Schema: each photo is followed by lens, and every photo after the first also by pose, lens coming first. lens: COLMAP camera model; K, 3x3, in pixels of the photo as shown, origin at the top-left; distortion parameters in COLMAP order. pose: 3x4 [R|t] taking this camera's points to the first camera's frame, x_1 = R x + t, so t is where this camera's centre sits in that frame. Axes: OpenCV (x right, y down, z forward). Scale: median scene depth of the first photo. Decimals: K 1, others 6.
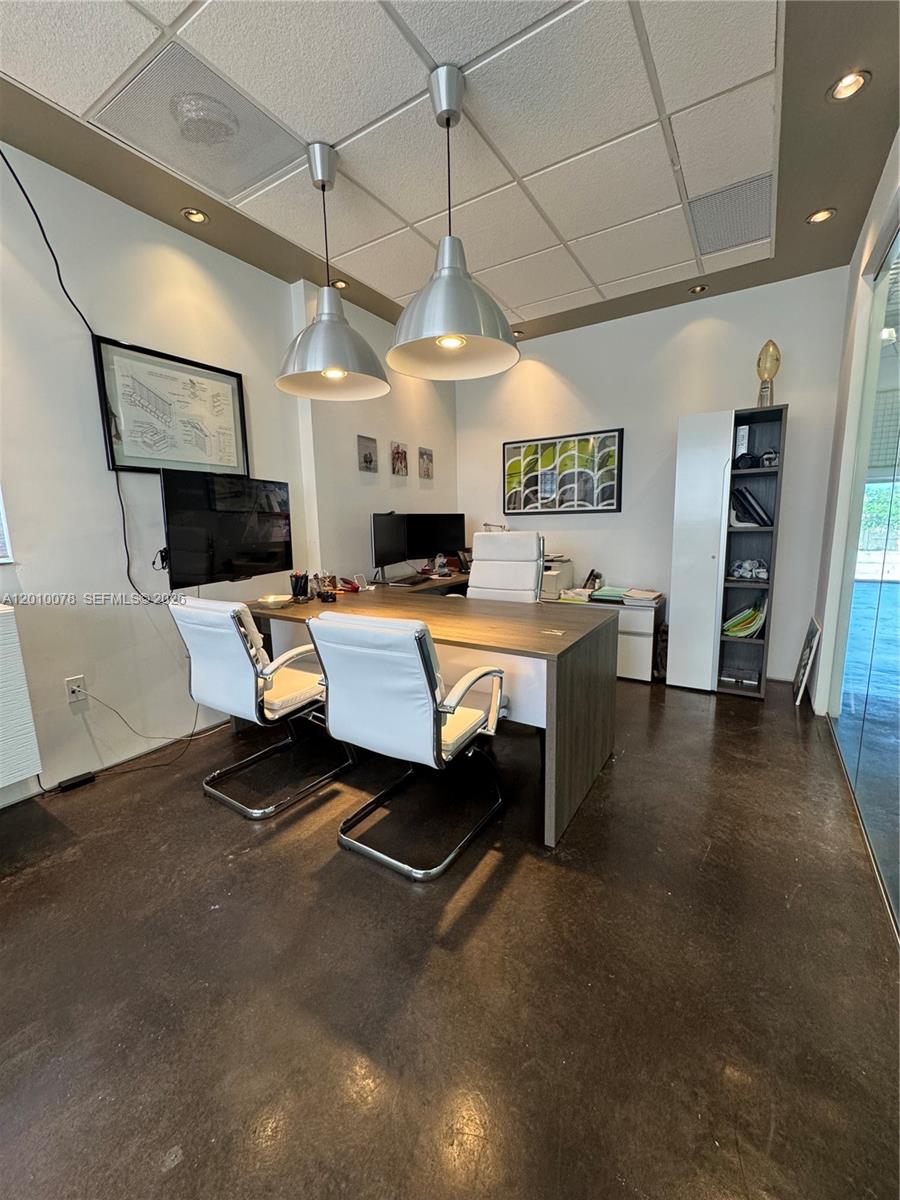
lens RADIAL K [[483.1, 0, 451.9], [0, 483.1, 595.9], [0, 0, 1]] dist [0.003410, -0.001037]
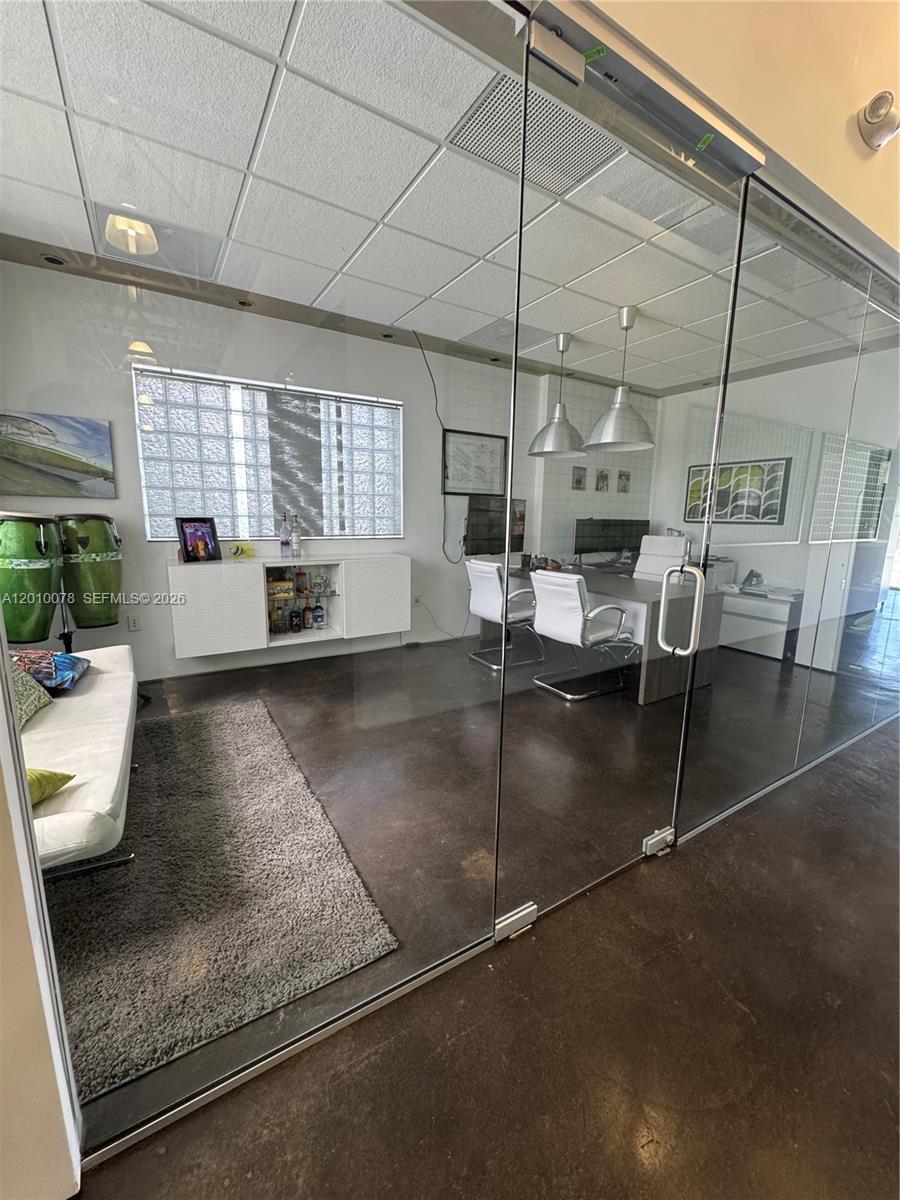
lens RADIAL K [[483.1, 0, 451.4], [0, 483.1, 599.6], [0, 0, 1]] dist [0.003410, -0.001037]
pose [[0.899901, 0.112893, -0.421228, 0.145895], [-0.103396, 0.993603, 0.045402, 0.051773], [0.423659, 0.002696, 0.905818, -0.527704]]
